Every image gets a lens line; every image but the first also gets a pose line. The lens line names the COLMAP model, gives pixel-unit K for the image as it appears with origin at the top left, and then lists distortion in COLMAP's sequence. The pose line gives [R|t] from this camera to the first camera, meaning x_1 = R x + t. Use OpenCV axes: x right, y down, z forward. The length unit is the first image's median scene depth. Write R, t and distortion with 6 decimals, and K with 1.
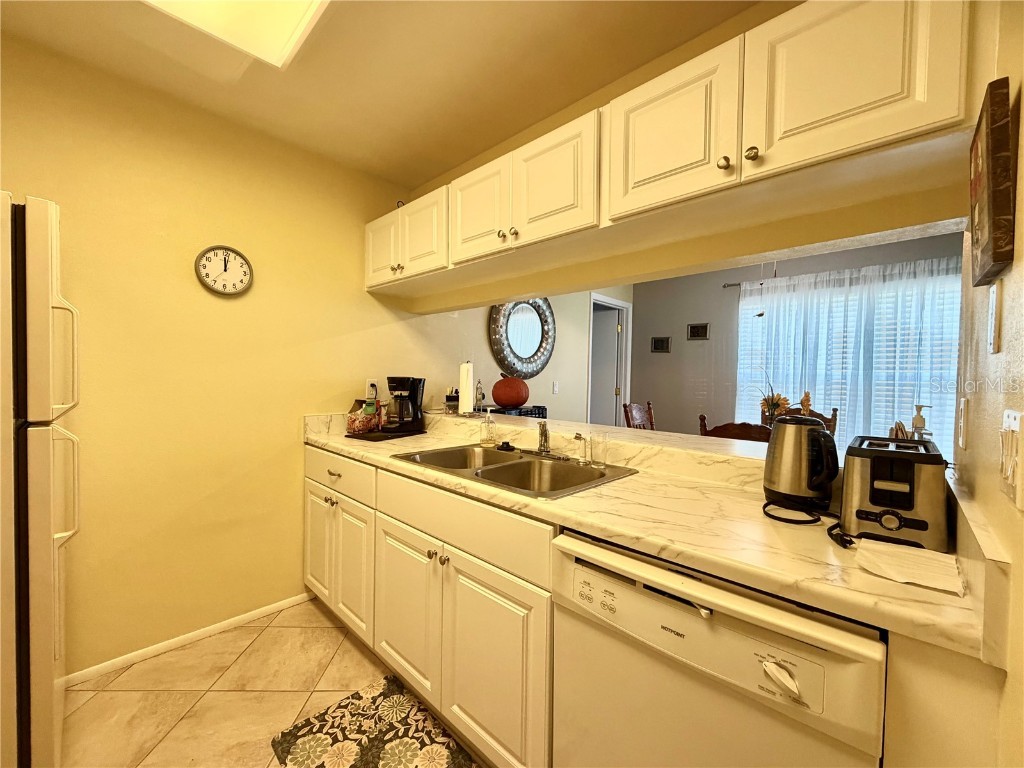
lens RADIAL K [[408.1, 0, 510.2], [0, 408.1, 385.5], [0, 0, 1]] dist [-0.000119, 0.000234]
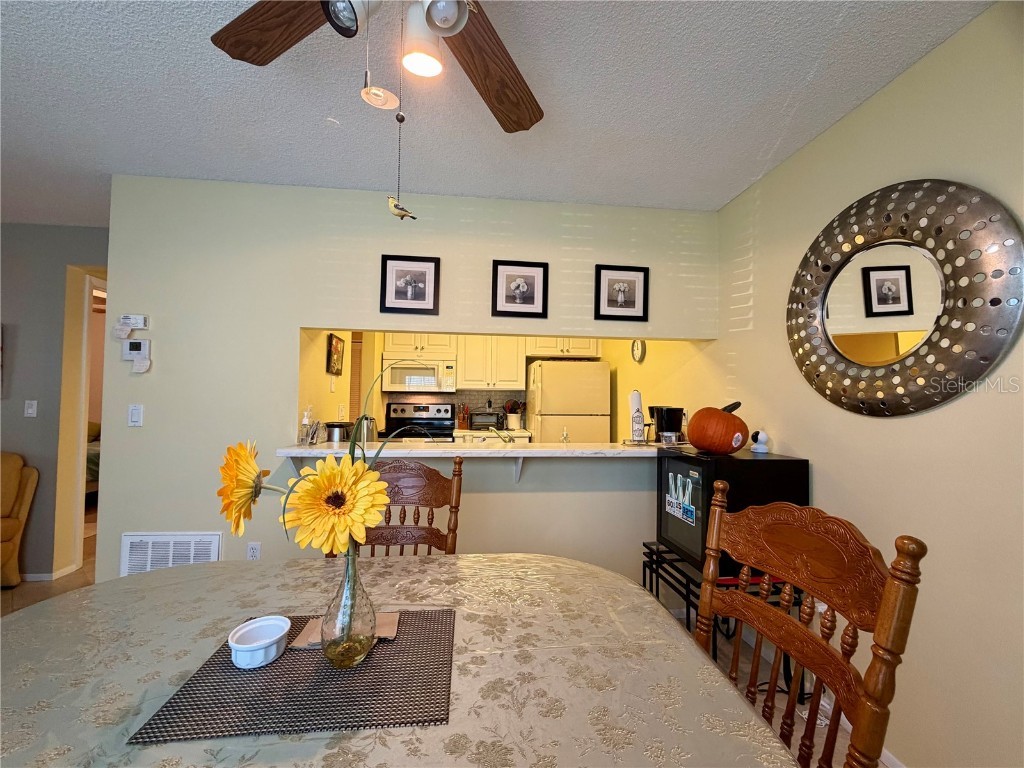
lens RADIAL K [[408.1, 0, 513.4], [0, 408.1, 384.4], [0, 0, 1]] dist [-0.000119, 0.000234]
pose [[-0.649448, -0.052961, -0.758559, 1.108993], [-0.042442, 0.998541, -0.033379, -0.034288], [0.759220, 0.010516, -0.650749, 1.812896]]
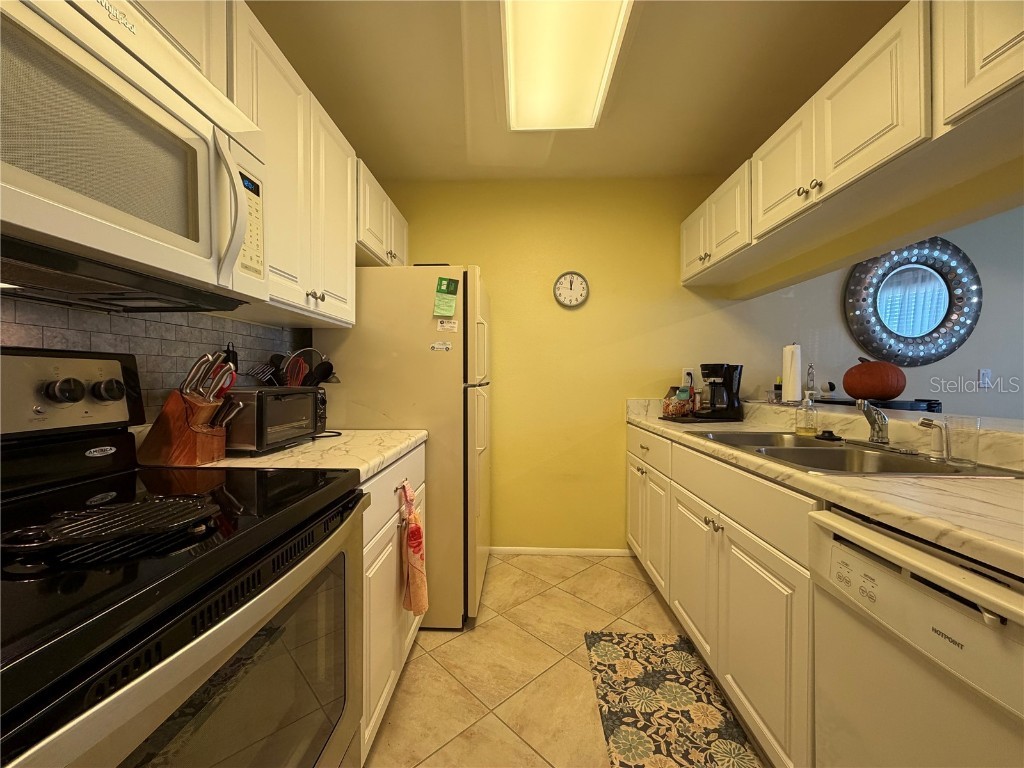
lens RADIAL K [[408.1, 0, 509.7], [0, 408.1, 385.4], [0, 0, 1]] dist [-0.000119, 0.000234]
pose [[0.668189, -0.005908, -0.743968, 0.179246], [-0.005464, 0.999903, -0.012848, 0.058976], [0.743972, 0.012650, 0.668091, -0.059775]]
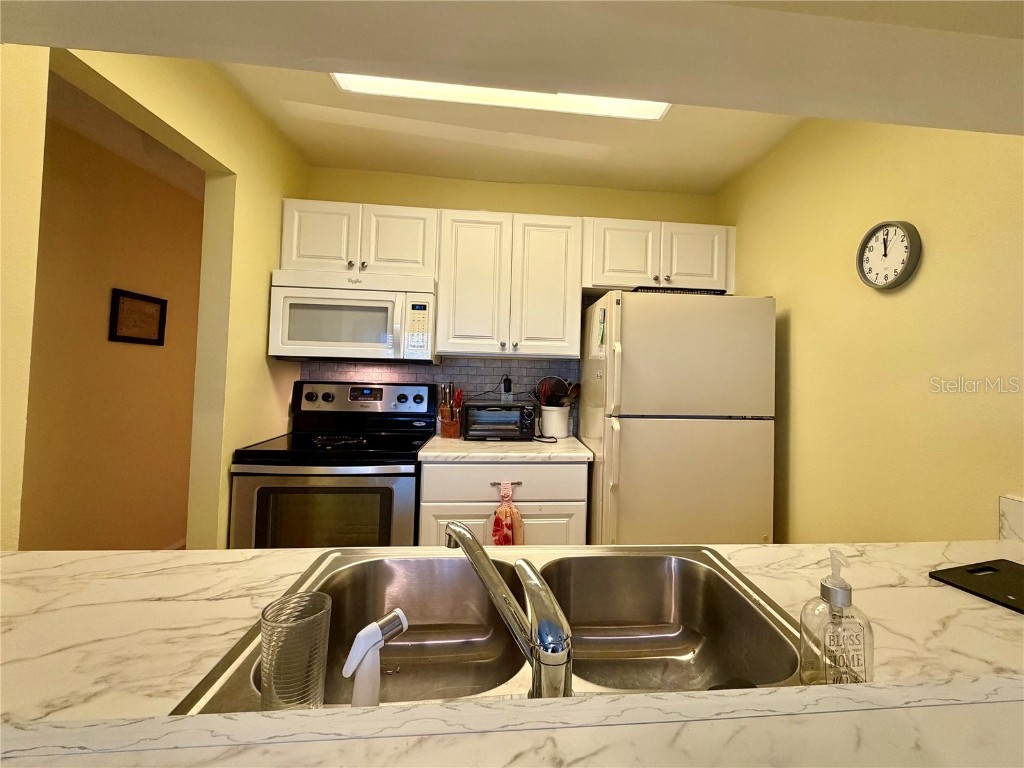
lens RADIAL K [[467.7, 0, 554.3], [0, 467.7, 354.0], [0, 0, 1]] dist [-0.000571, 0.000776]
pose [[-0.645071, -0.062091, -0.761596, 0.297374], [-0.057580, 0.997809, -0.032578, -0.049063], [0.761950, 0.022838, -0.647233, 1.104810]]
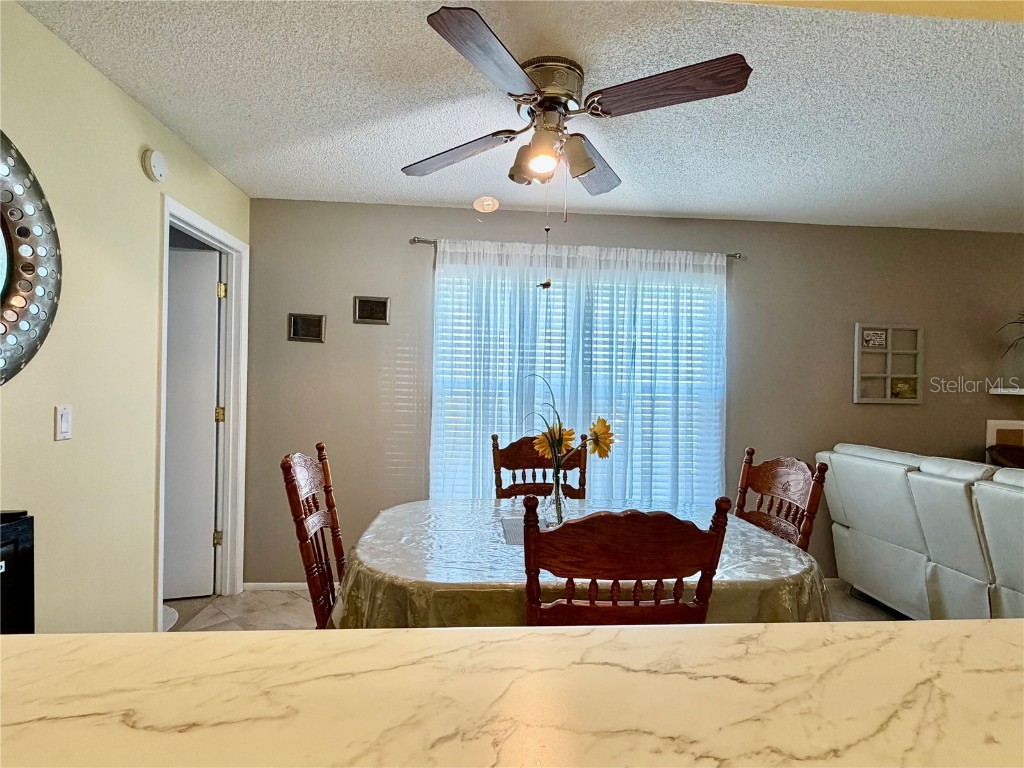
lens RADIAL K [[519.1, 0, 506.1], [0, 519.1, 387.5], [0, 0, 1]] dist [0.002923, -0.001977]
pose [[0.672145, -0.011659, 0.740328, 0.067158], [0.008485, 0.999932, 0.008044, -0.053650], [-0.740371, 0.000875, 0.672198, 0.784237]]
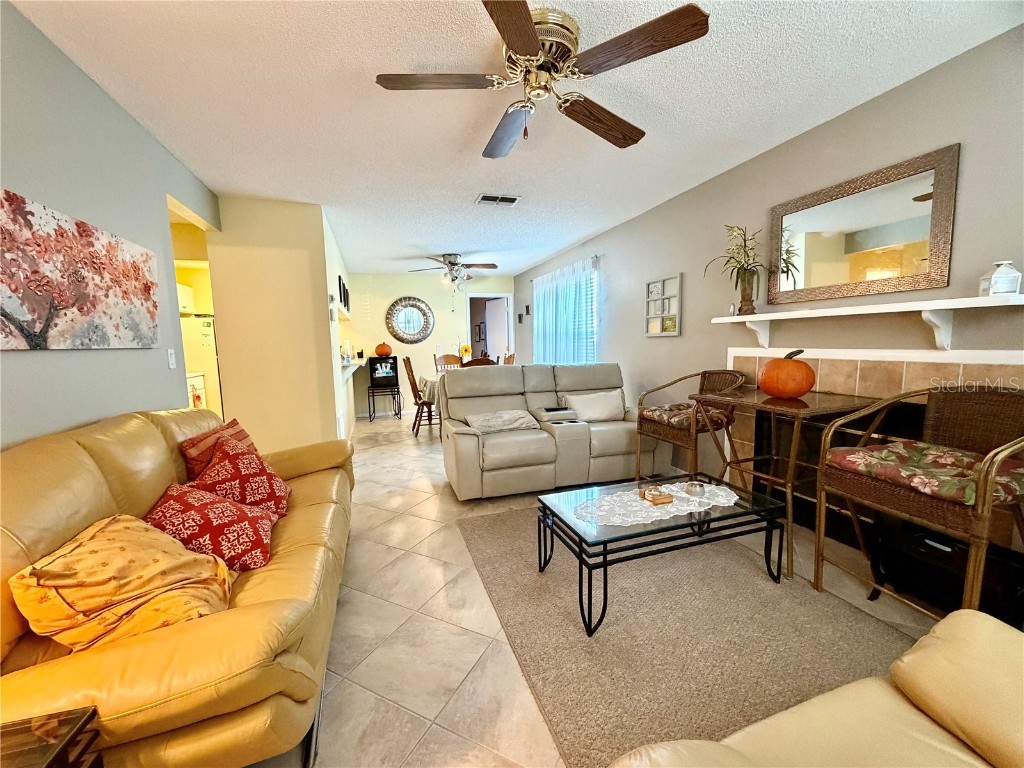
lens RADIAL K [[408.1, 0, 507.8], [0, 408.1, 383.2], [0, 0, 1]] dist [-0.000119, 0.000234]
pose [[0.877941, 0.007120, -0.478716, 2.658243], [0.030271, 0.997063, 0.070343, 0.096101], [0.477811, -0.076248, 0.875147, -1.090012]]
